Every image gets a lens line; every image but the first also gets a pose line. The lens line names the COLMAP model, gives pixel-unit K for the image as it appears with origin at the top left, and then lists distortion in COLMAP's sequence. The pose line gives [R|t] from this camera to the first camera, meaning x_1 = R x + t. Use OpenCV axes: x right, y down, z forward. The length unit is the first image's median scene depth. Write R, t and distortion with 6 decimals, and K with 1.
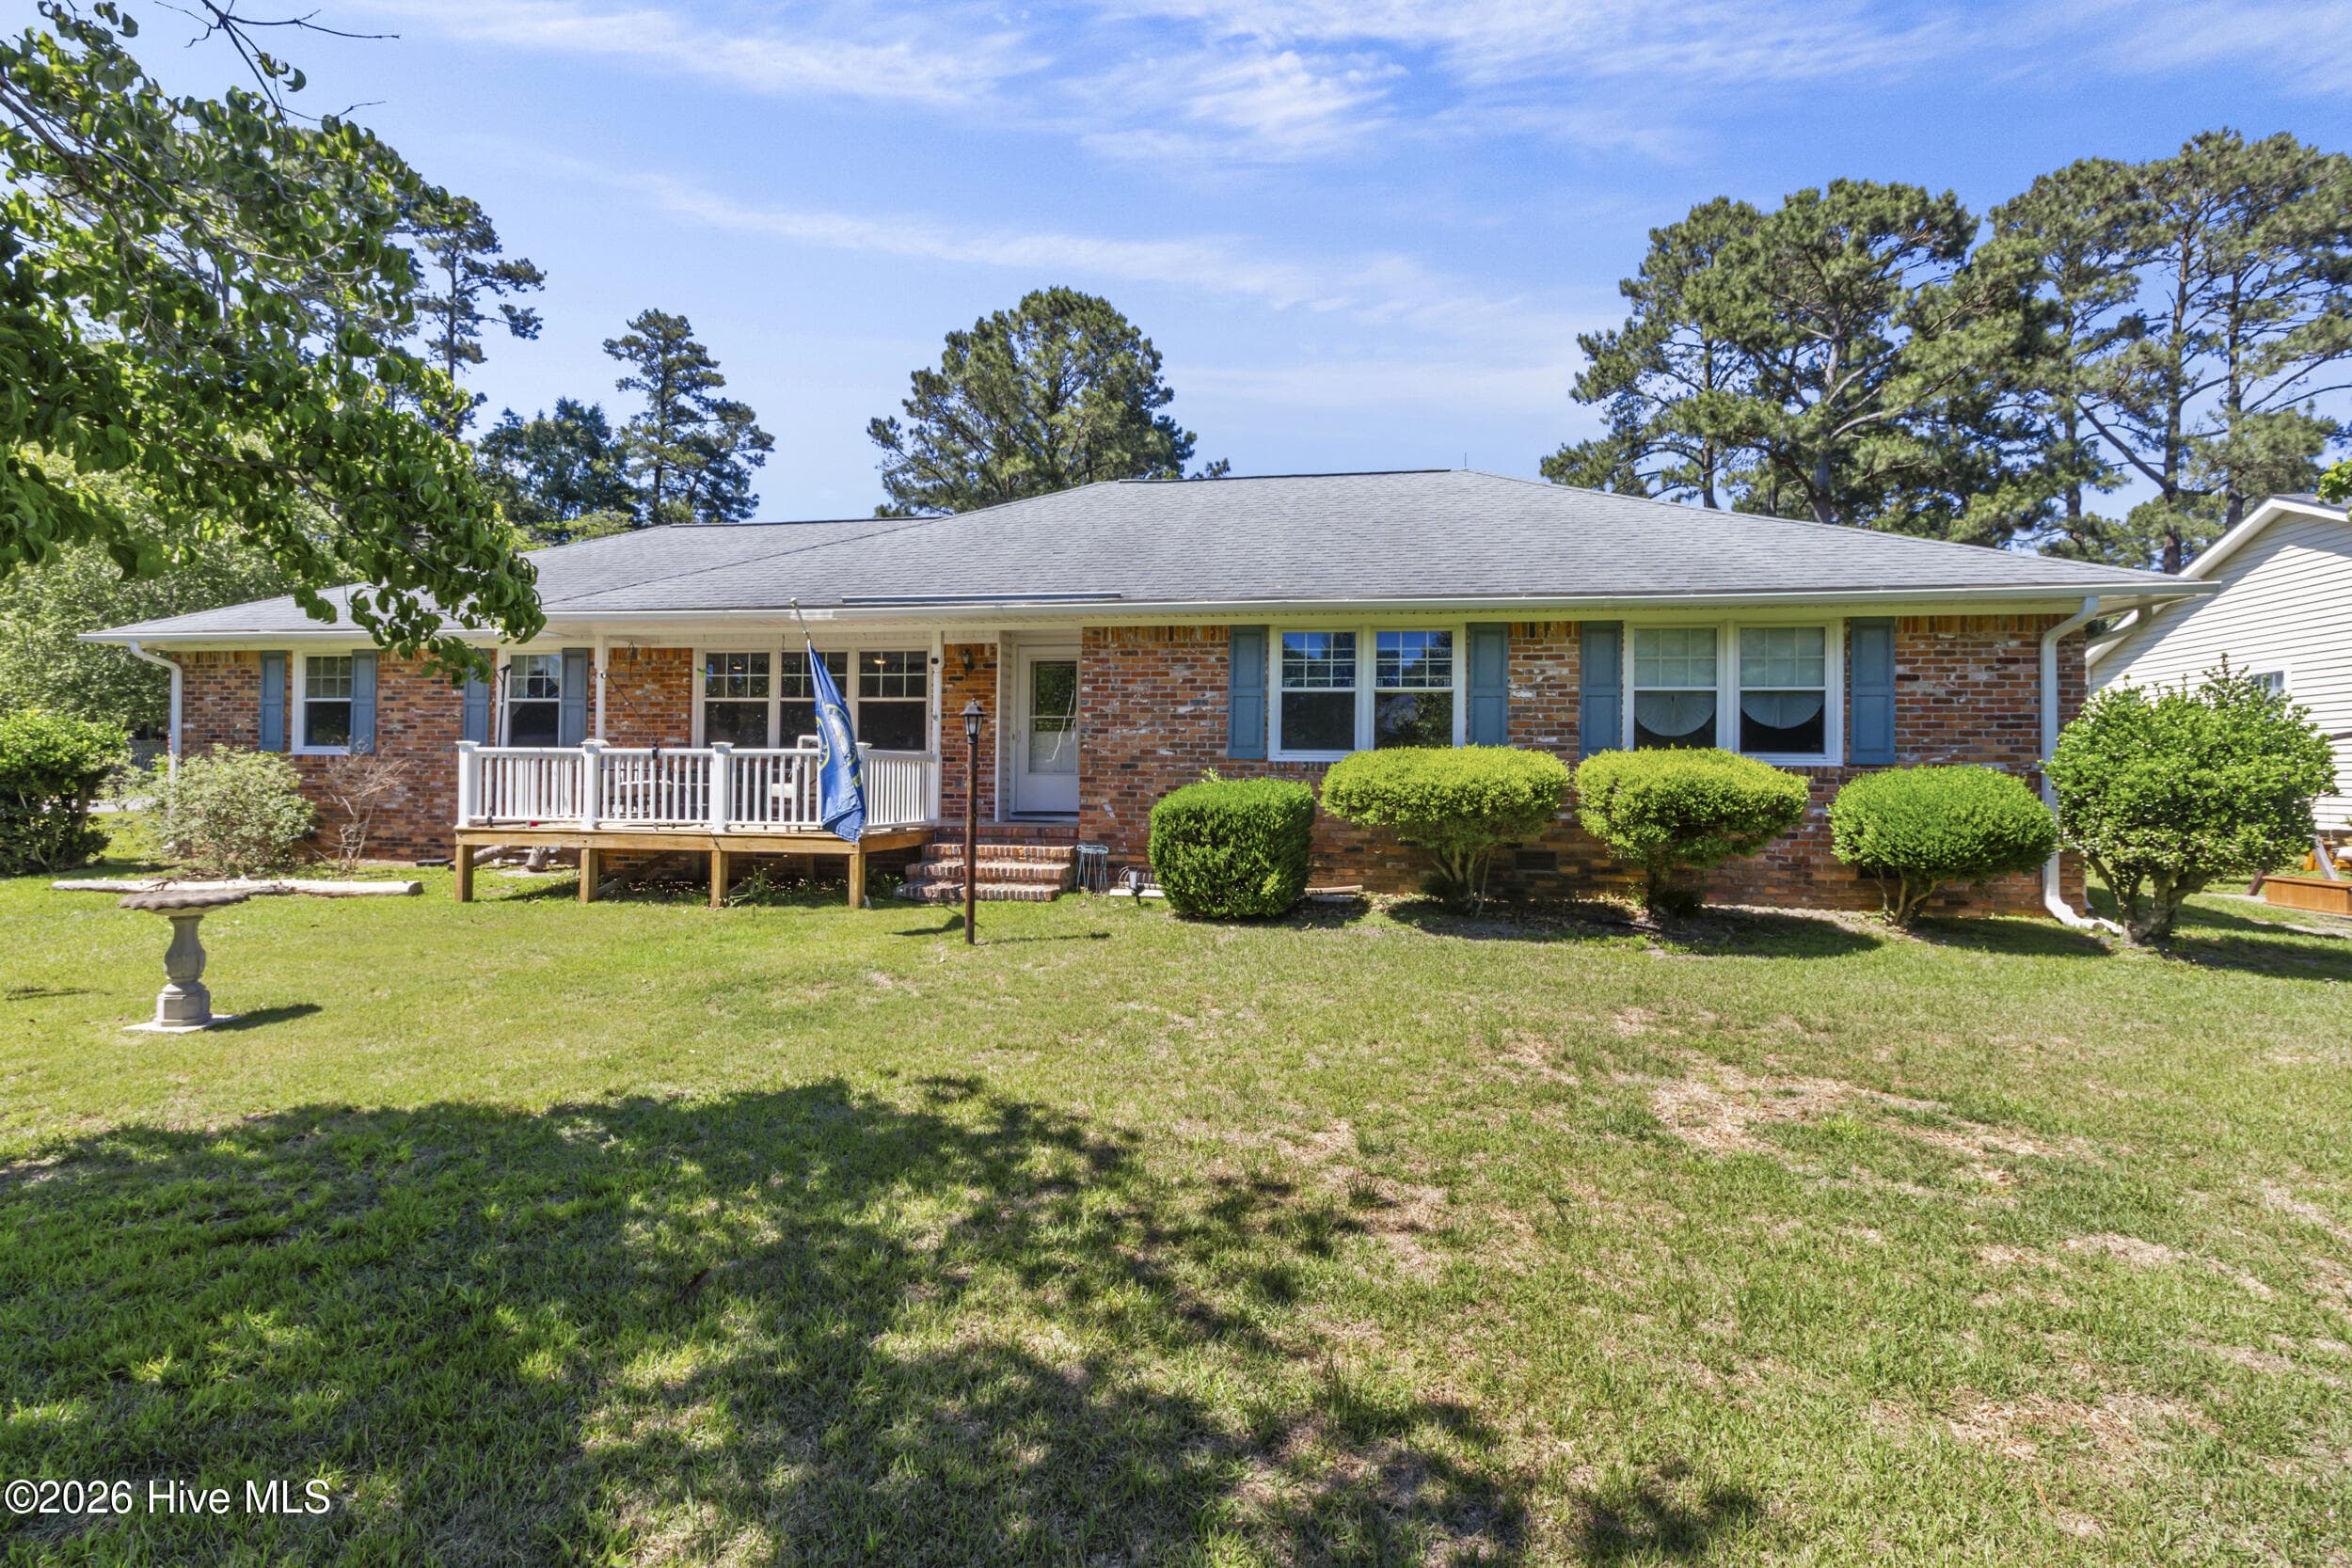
lens RADIAL K [[1092.7, 0, 1169.1], [0, 1092.7, 756.1], [0, 0, 1]] dist [-0.002585, 0.008880]
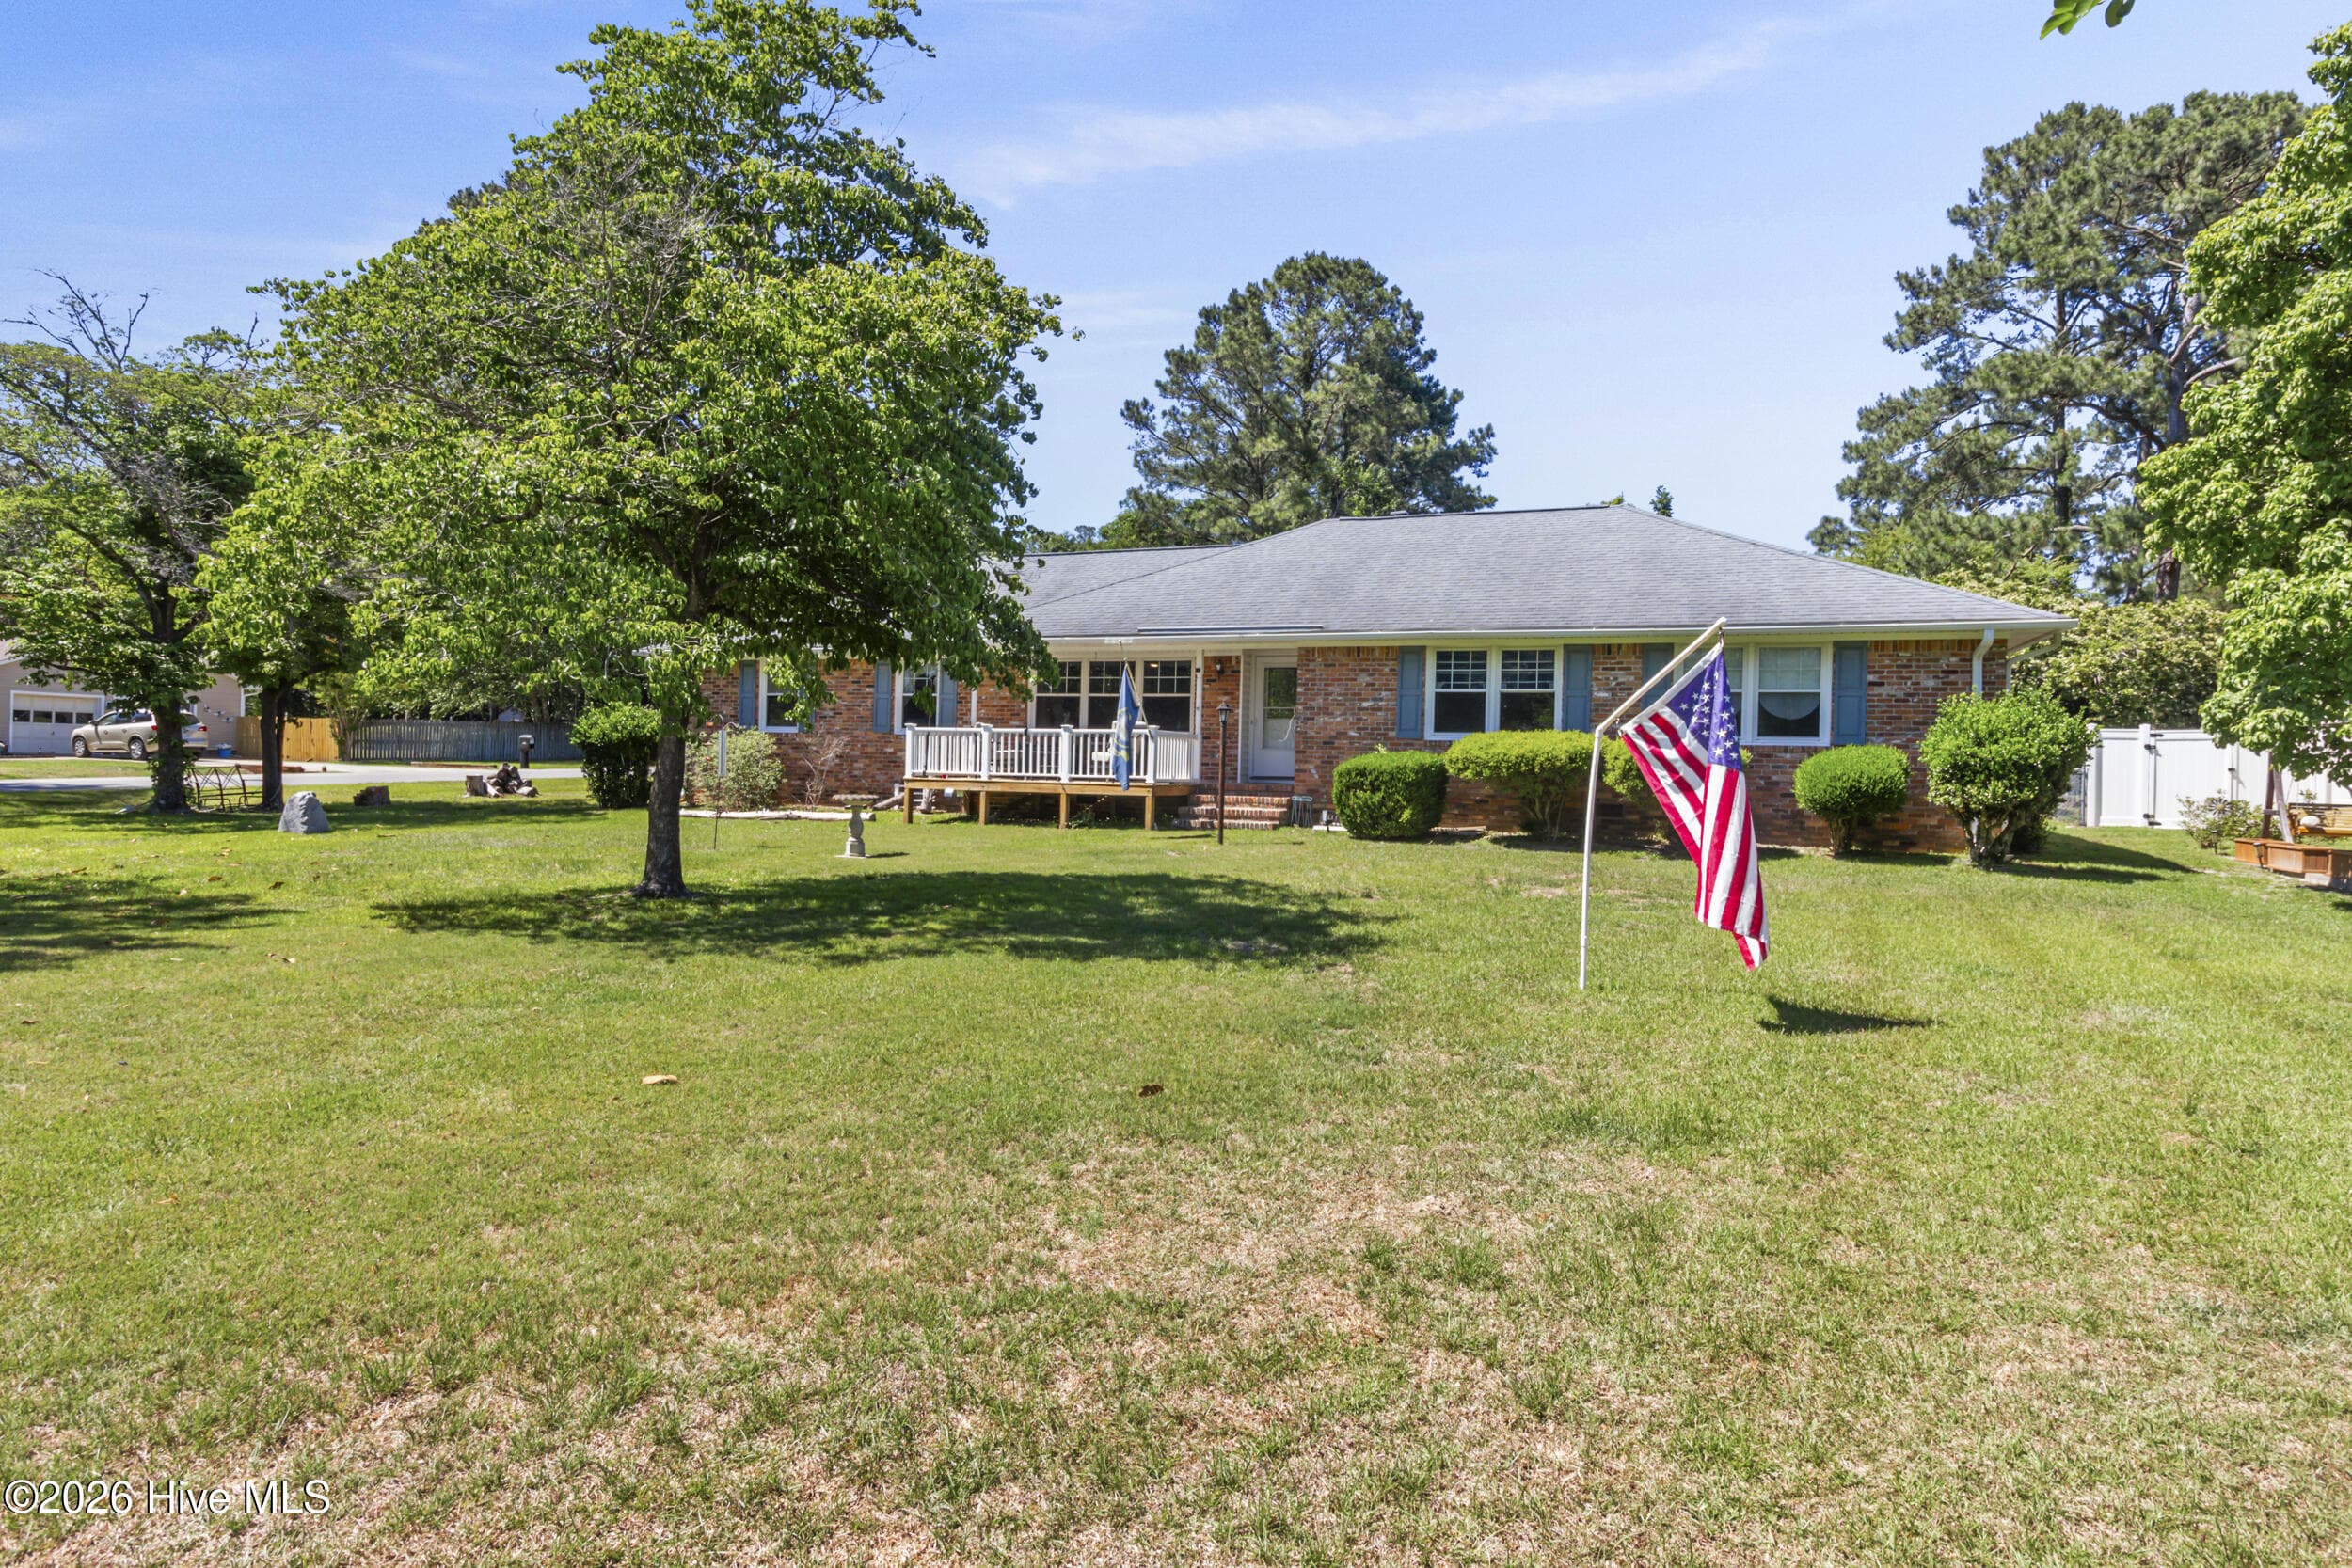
lens RADIAL K [[1125.6, 0, 1176.0], [0, 1125.6, 784.0], [0, 0, 1]] dist [0.000290, 0.000068]
pose [[0.976240, 0.016954, -0.216027, 0.077552], [-0.008748, 0.999205, 0.038884, 0.006362], [0.216515, -0.036070, 0.975613, -0.440288]]
